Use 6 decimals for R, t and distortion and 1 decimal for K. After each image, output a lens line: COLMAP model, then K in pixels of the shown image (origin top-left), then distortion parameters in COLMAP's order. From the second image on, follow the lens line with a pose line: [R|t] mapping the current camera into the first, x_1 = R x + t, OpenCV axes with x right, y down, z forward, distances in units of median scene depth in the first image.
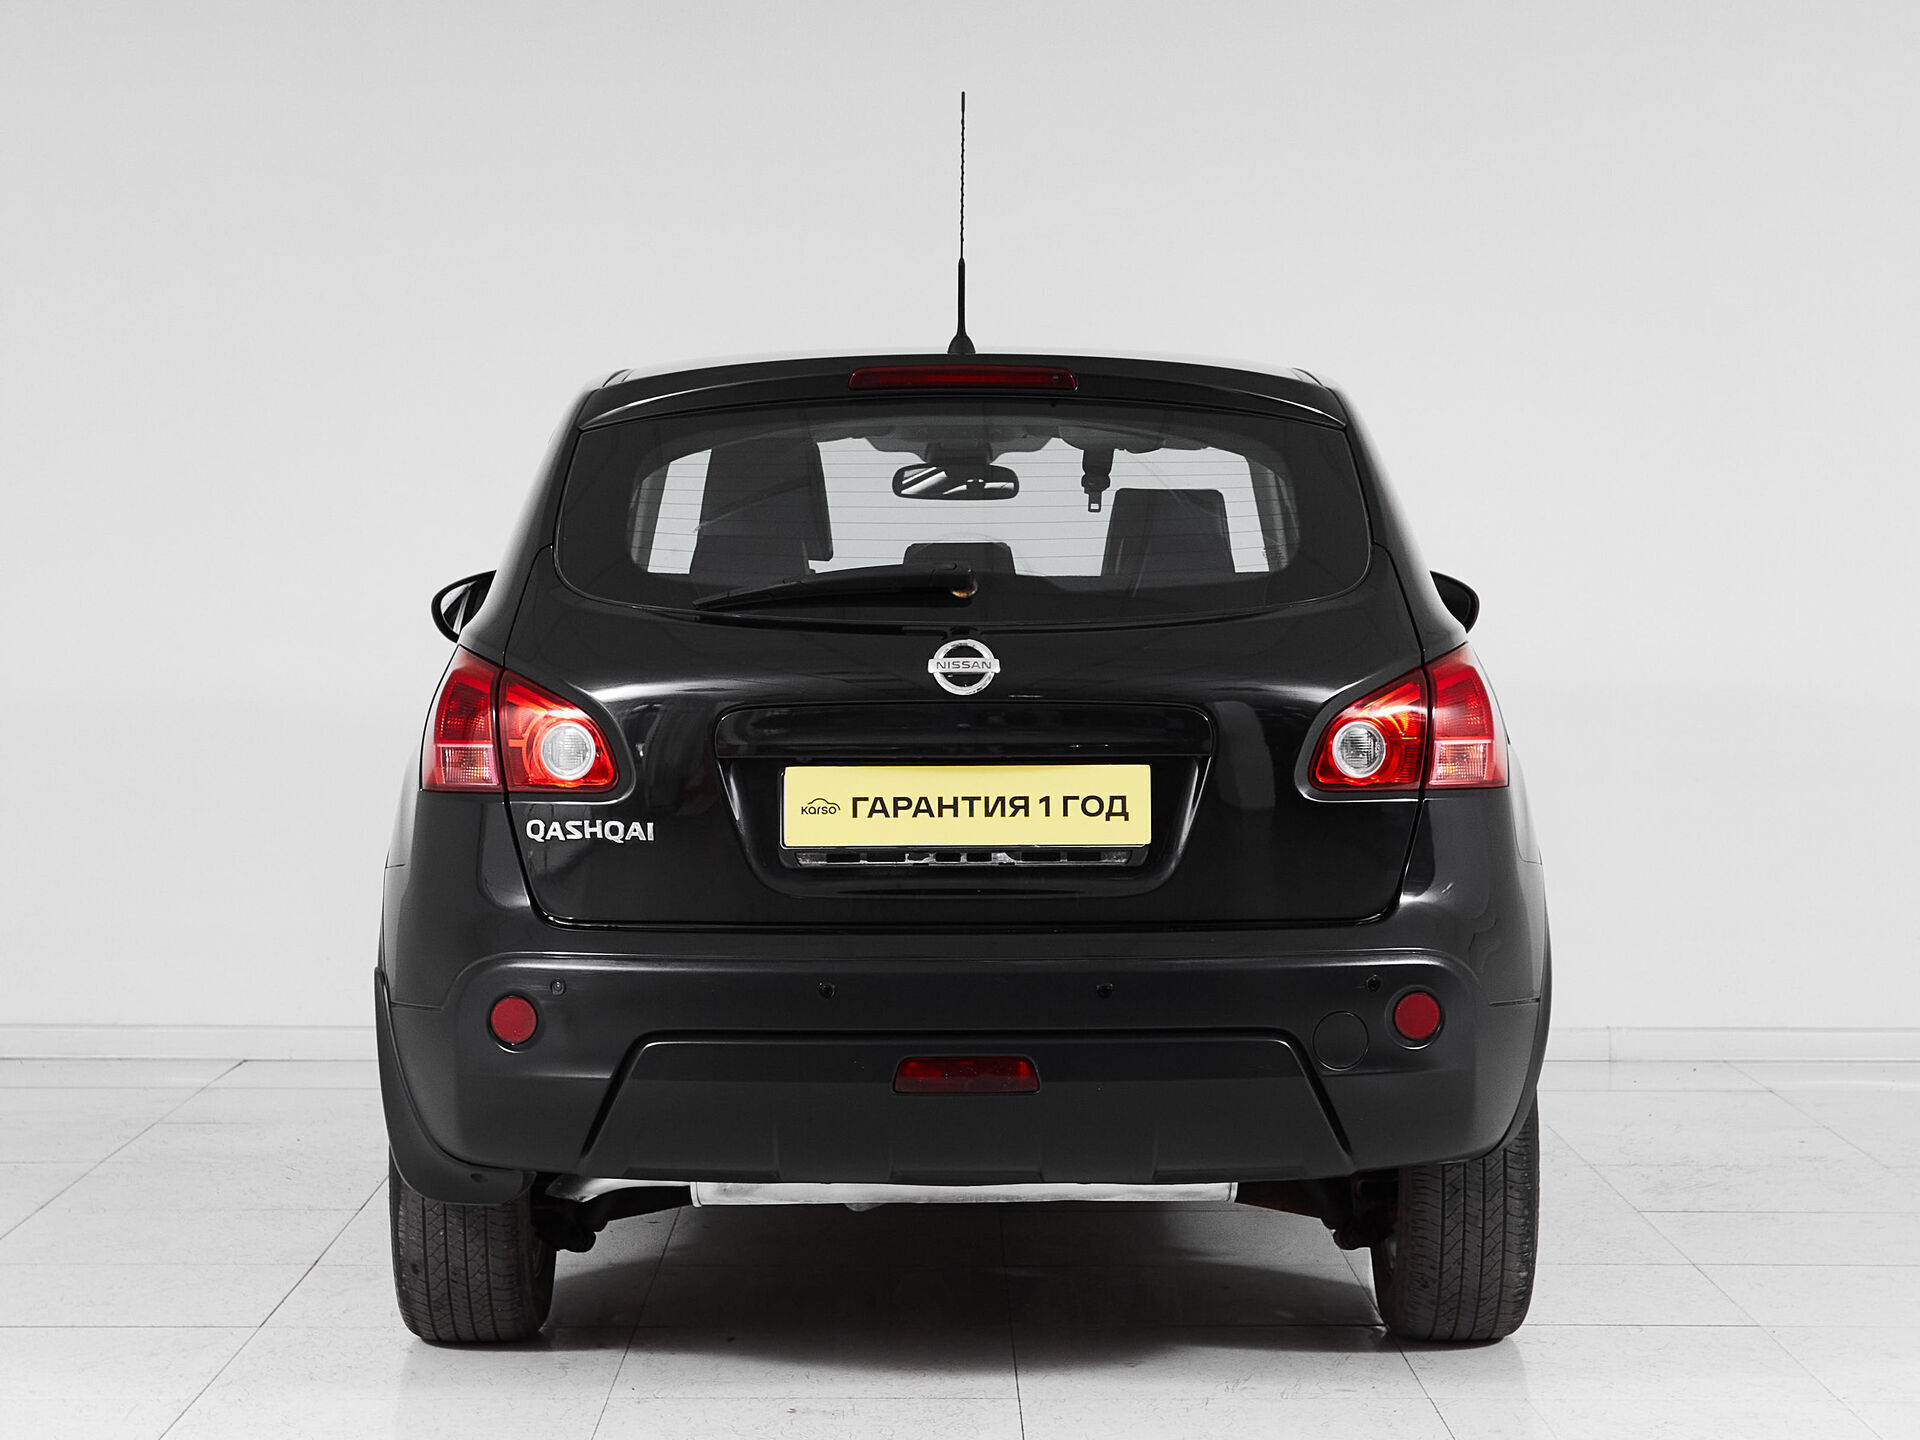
lens RADIAL K [[2474.4, 0, 960.0], [0, 2474.4, 720.0], [0, 0, 1]] dist [-0.002891, 0.017879]
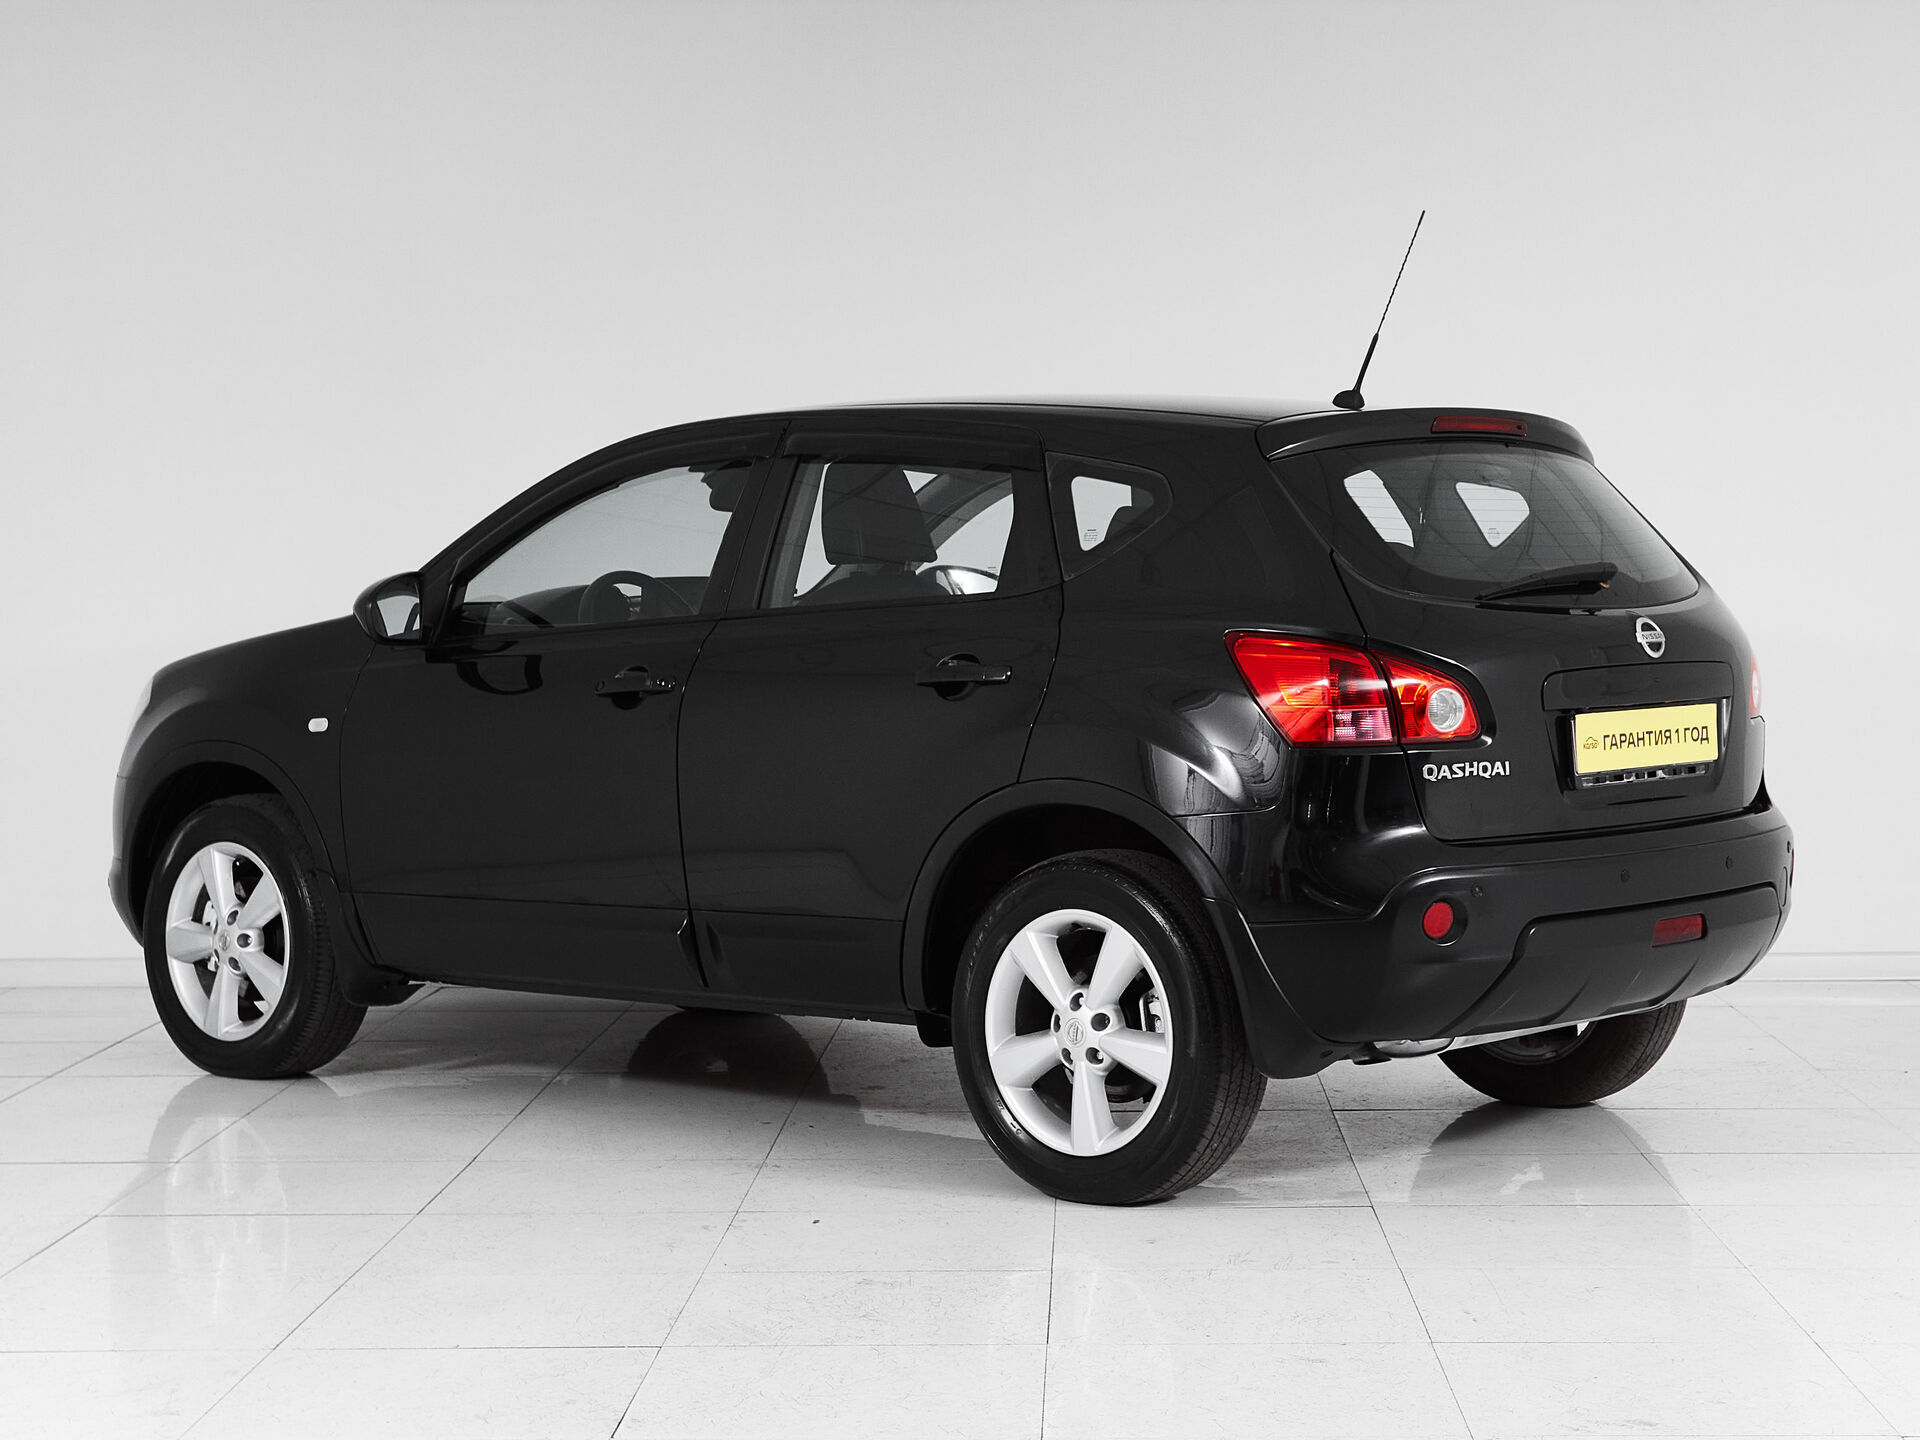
lens RADIAL K [[2474.4, 0, 960.0], [0, 2474.4, 720.0], [0, 0, 1]] dist [-0.002891, 0.017879]
pose [[0.822605, -0.043656, 0.566935, -1.105634], [0.034049, 0.999041, 0.027526, -0.026695], [-0.567593, -0.003340, 0.823302, 0.078287]]
